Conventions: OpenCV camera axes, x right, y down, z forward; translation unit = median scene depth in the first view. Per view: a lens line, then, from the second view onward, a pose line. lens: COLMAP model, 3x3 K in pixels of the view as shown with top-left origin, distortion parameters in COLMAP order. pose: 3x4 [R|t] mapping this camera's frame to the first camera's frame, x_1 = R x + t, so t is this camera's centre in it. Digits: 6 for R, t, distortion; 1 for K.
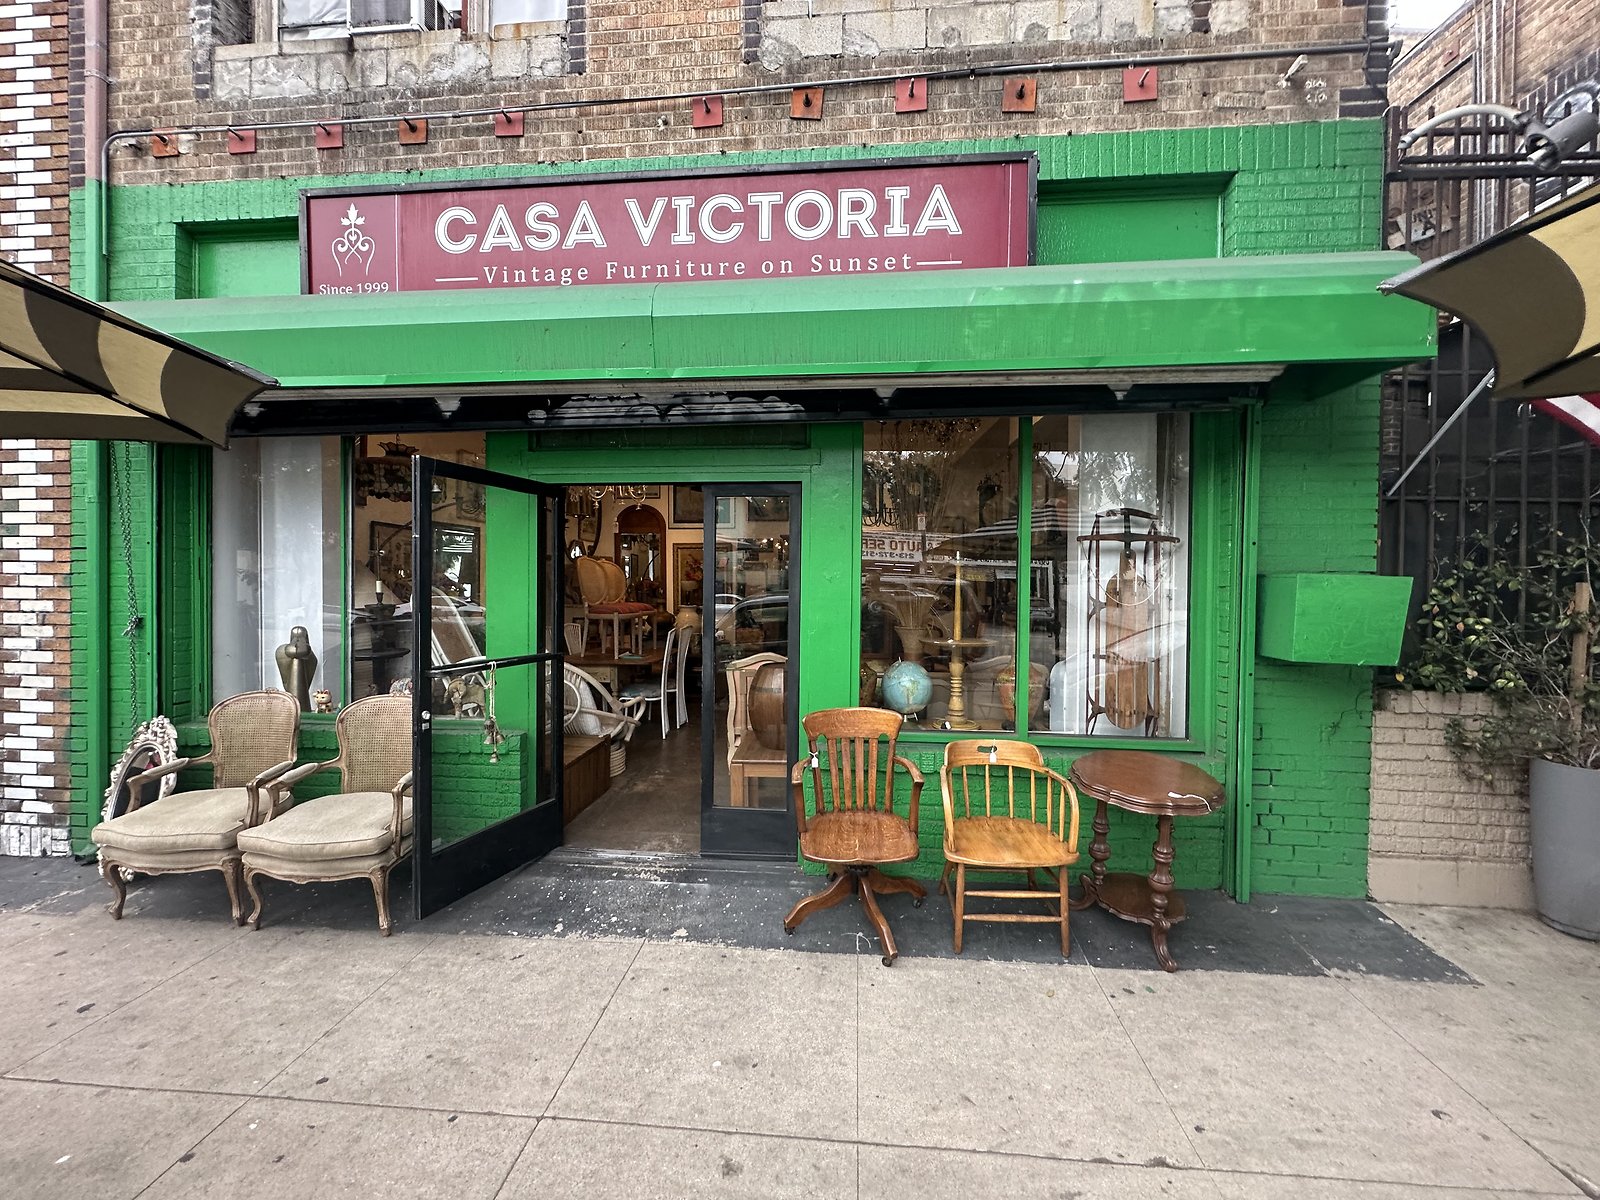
lens RADIAL K [[643.1, 0, 800.8], [0, 643.1, 600.1], [0, 0, 1]] dist [-0.004344, 0.001201]
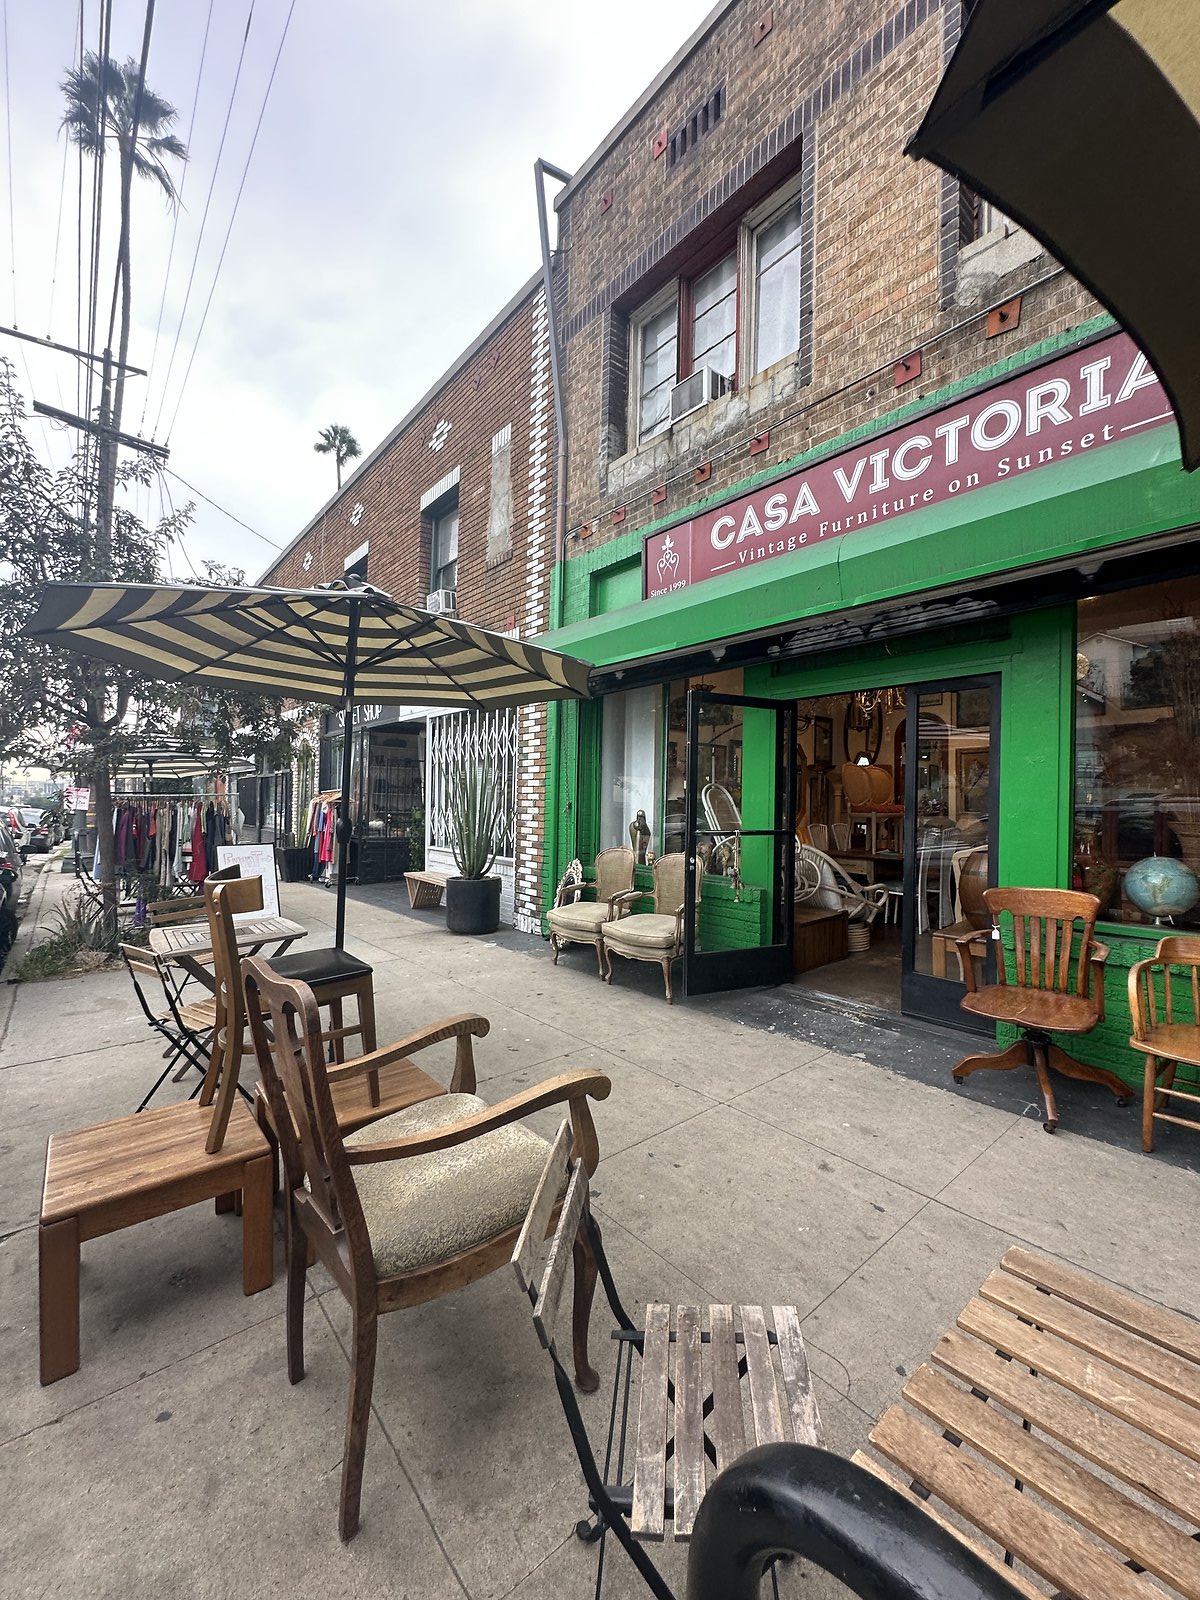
lens RADIAL K [[643.1, 0, 593.8], [0, 643.1, 797.9], [0, 0, 1]] dist [-0.004344, 0.001201]
pose [[0.702215, -0.002611, -0.711961, 0.283245], [-0.023754, 0.999351, -0.027093, 0.066325], [0.711569, 0.035937, 0.701696, -0.199499]]
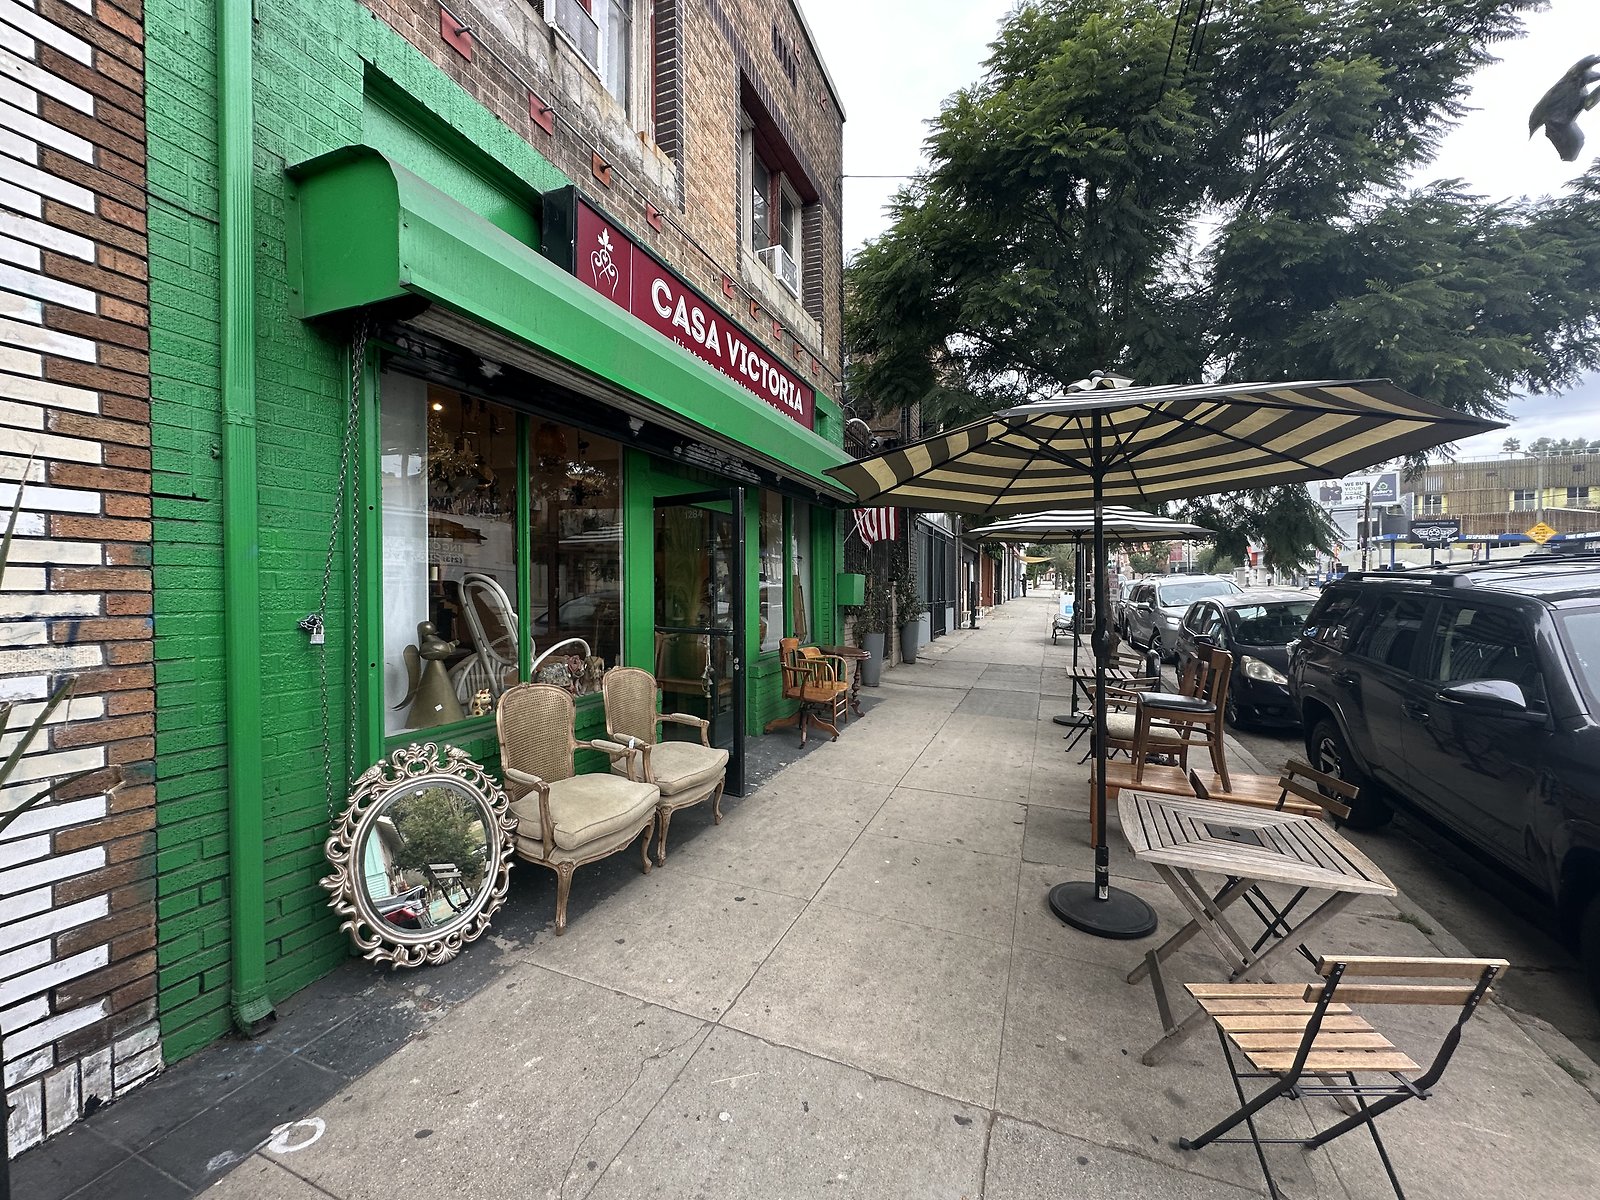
lens RADIAL K [[643.1, 0, 806.5], [0, 643.1, 599.2], [0, 0, 1]] dist [-0.004344, 0.001201]
pose [[0.268850, -0.024990, 0.962858, -1.683869], [0.019159, 0.999604, 0.020594, 0.006210], [-0.962991, 0.012911, 0.269223, 0.374378]]
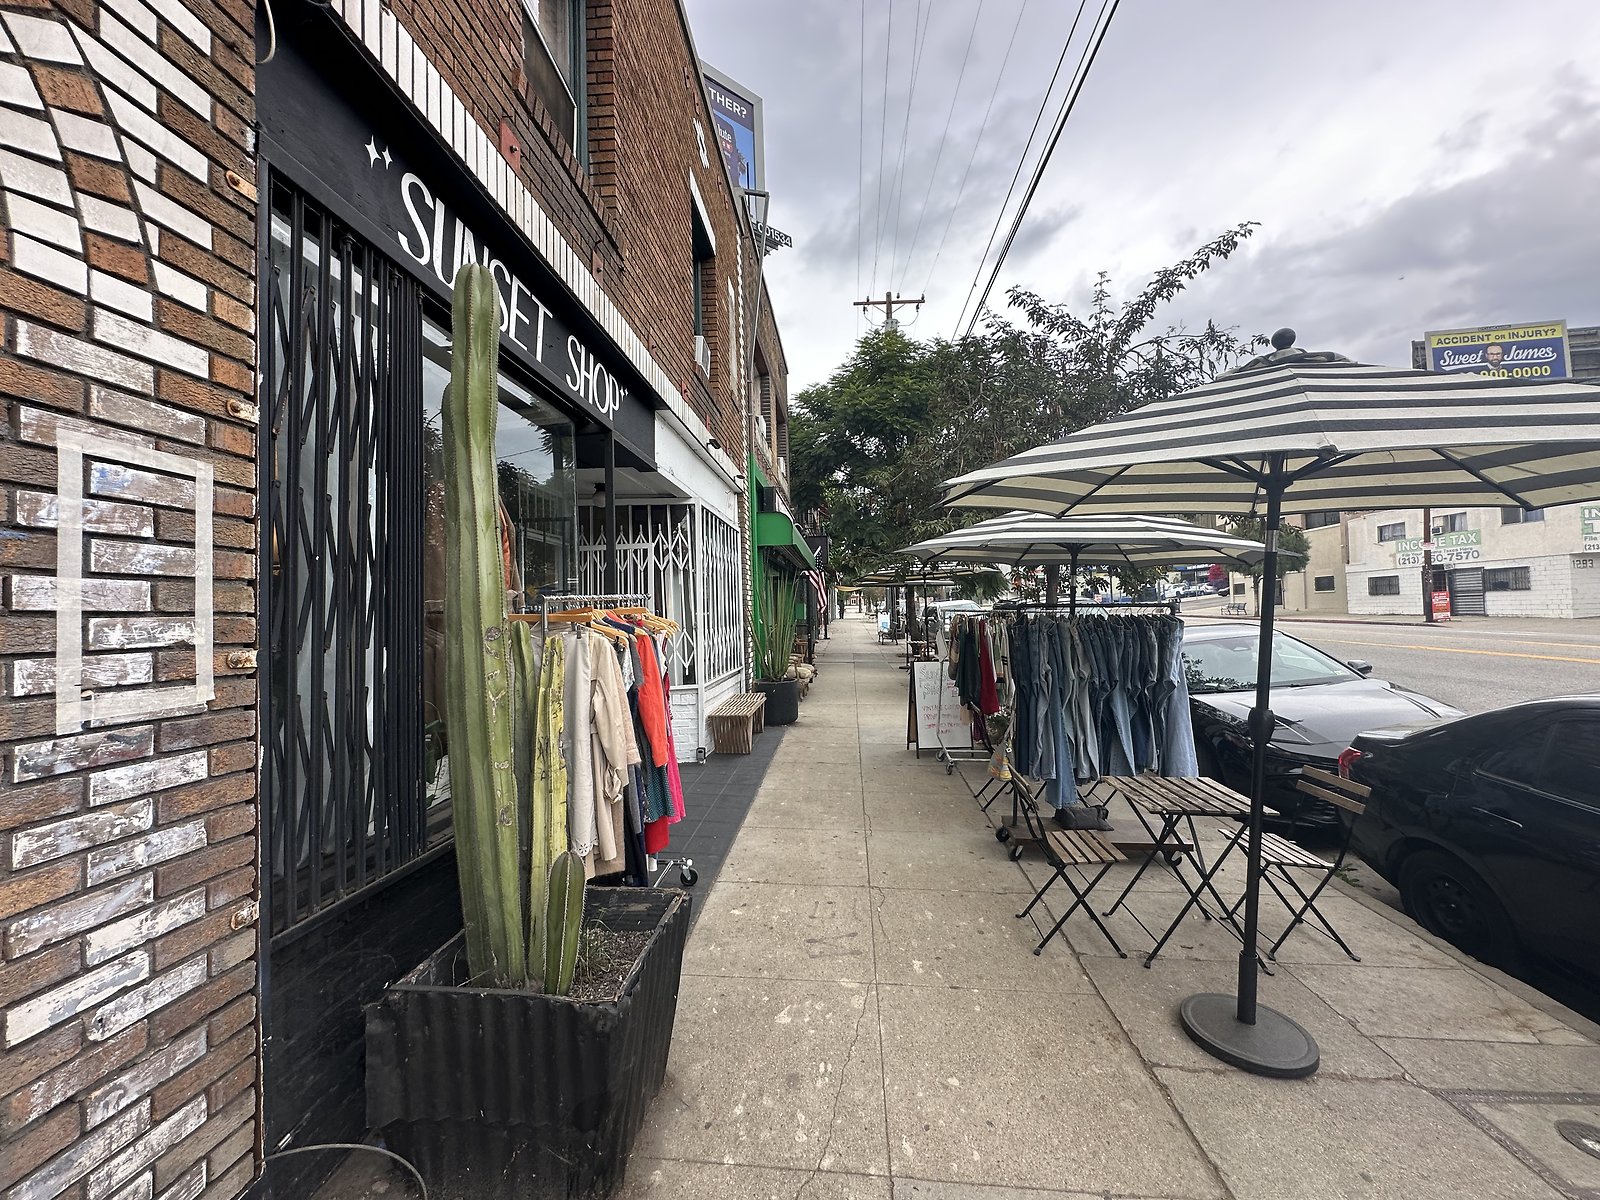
lens RADIAL K [[643.1, 0, 799.5], [0, 643.1, 599.6], [0, 0, 1]] dist [-0.004344, 0.001201]
pose [[-0.017405, 0.012987, 0.999764, -4.145964], [0.043956, 0.998959, -0.012211, -0.004866], [-0.998882, 0.043733, -0.017958, 0.961881]]
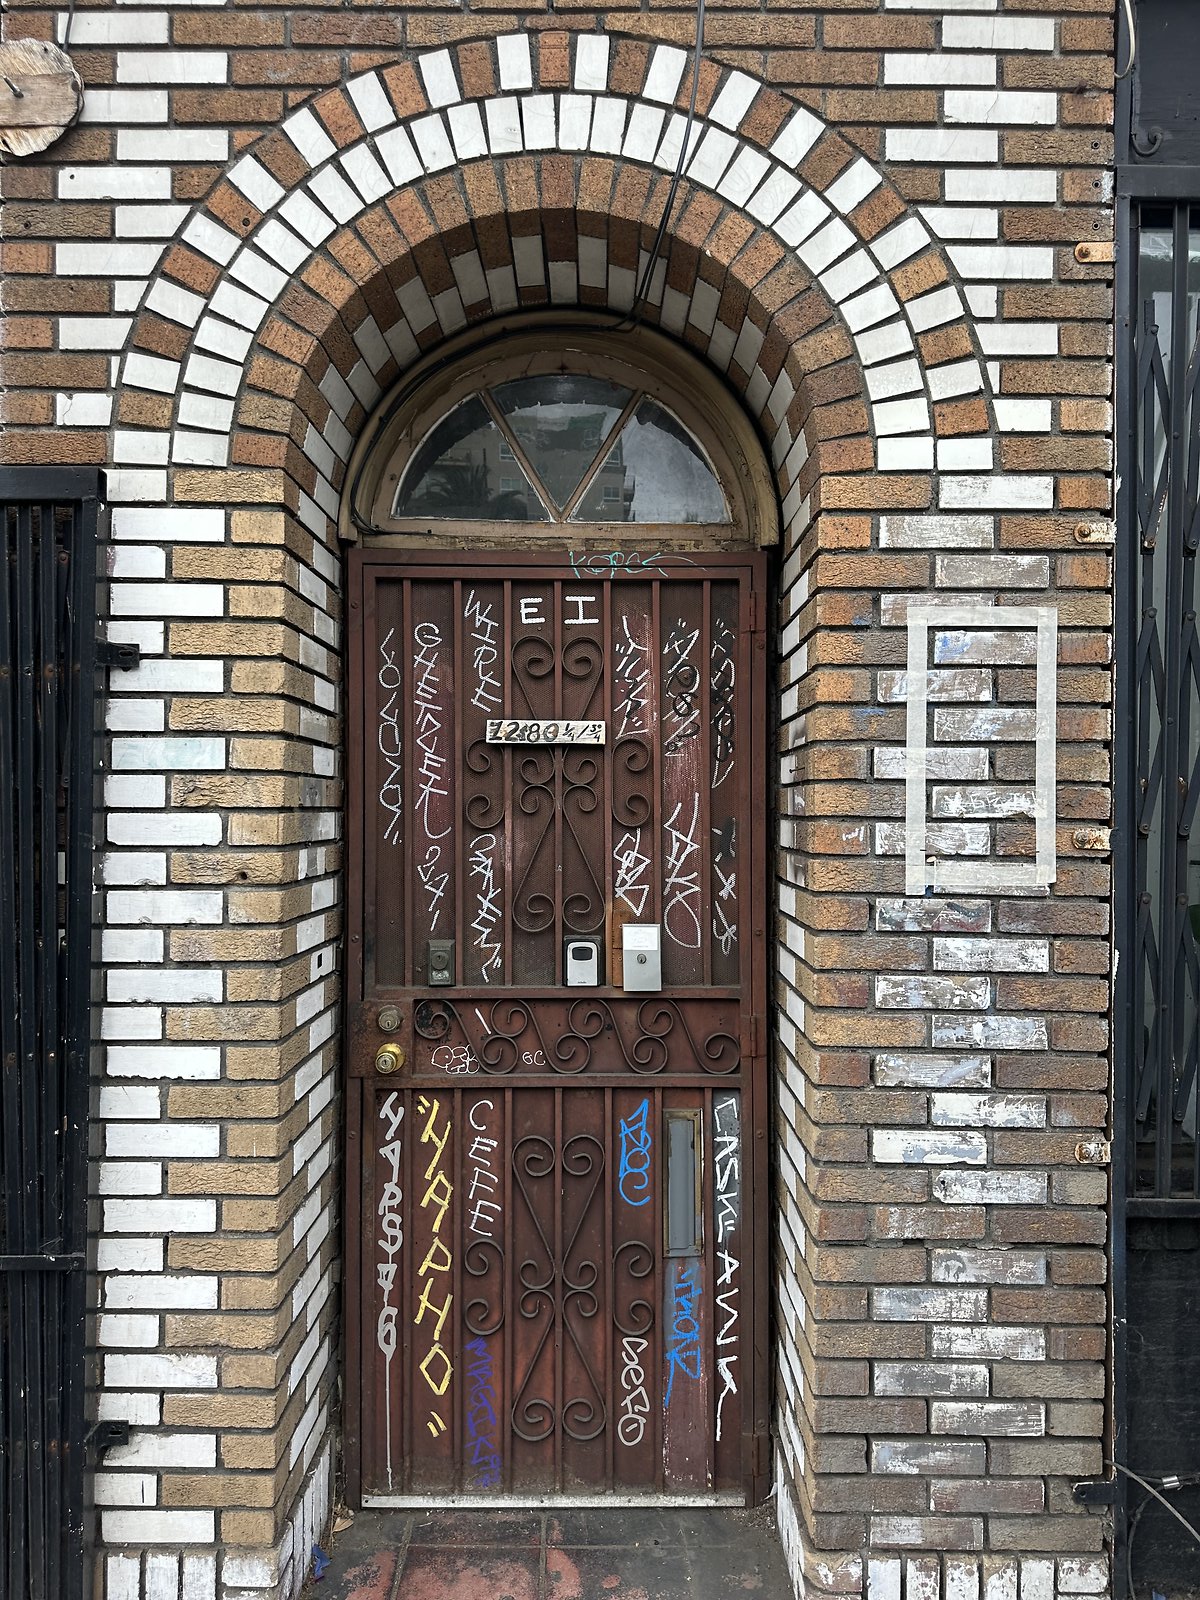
lens RADIAL K [[1114.5, 0, 590.2], [0, 1114.5, 804.1], [0, 0, 1]] dist [0.027296, -0.027532]
pose [[0.996118, -0.001915, 0.088005, -4.029463], [0.004460, 0.999577, -0.028731, 0.011953], [-0.087912, 0.029012, 0.995706, 0.726582]]
